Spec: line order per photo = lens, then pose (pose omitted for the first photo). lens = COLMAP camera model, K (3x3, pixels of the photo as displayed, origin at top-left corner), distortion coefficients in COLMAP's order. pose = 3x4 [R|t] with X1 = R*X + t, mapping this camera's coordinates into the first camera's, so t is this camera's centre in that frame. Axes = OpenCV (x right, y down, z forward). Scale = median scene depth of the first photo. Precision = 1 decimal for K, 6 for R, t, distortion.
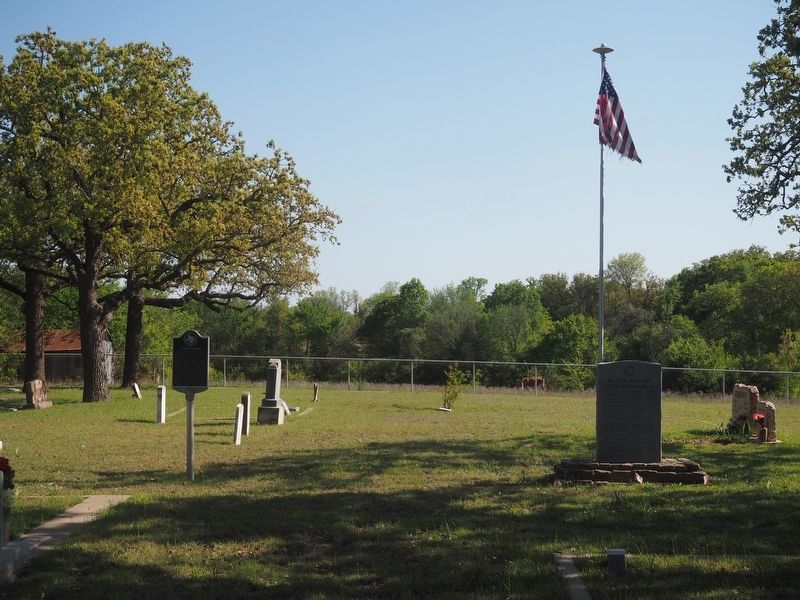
lens RADIAL K [[1116.1, 0, 400.2], [0, 1116.1, 301.2], [0, 0, 1]] dist [0.003039, 0.000000]
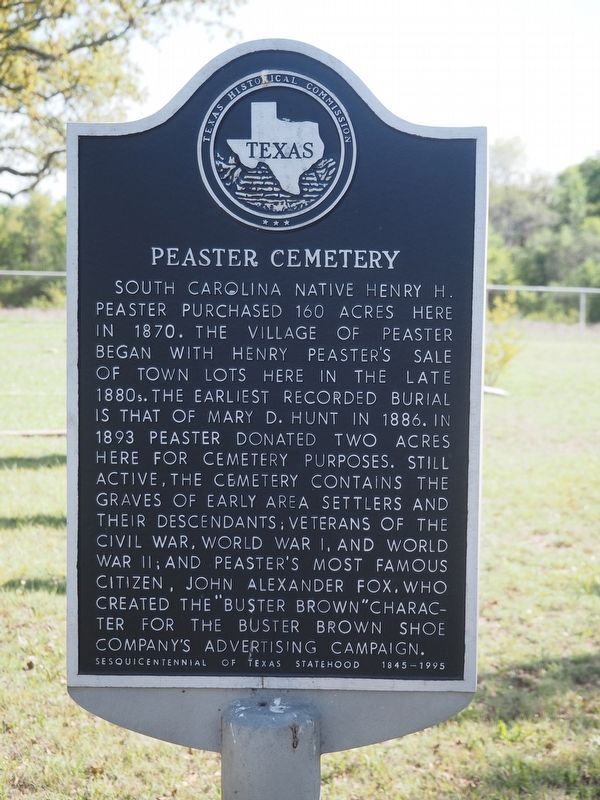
lens RADIAL K [[1352.1, 0, 299.6], [0, 1352.1, 399.6], [0, 0, 1]] dist [-0.068524, 0.000000]
pose [[0.995604, -0.003926, 0.093585, -0.027558], [-0.009595, 0.989591, 0.143590, 0.005363], [-0.093175, -0.143856, 0.985202, 0.125644]]
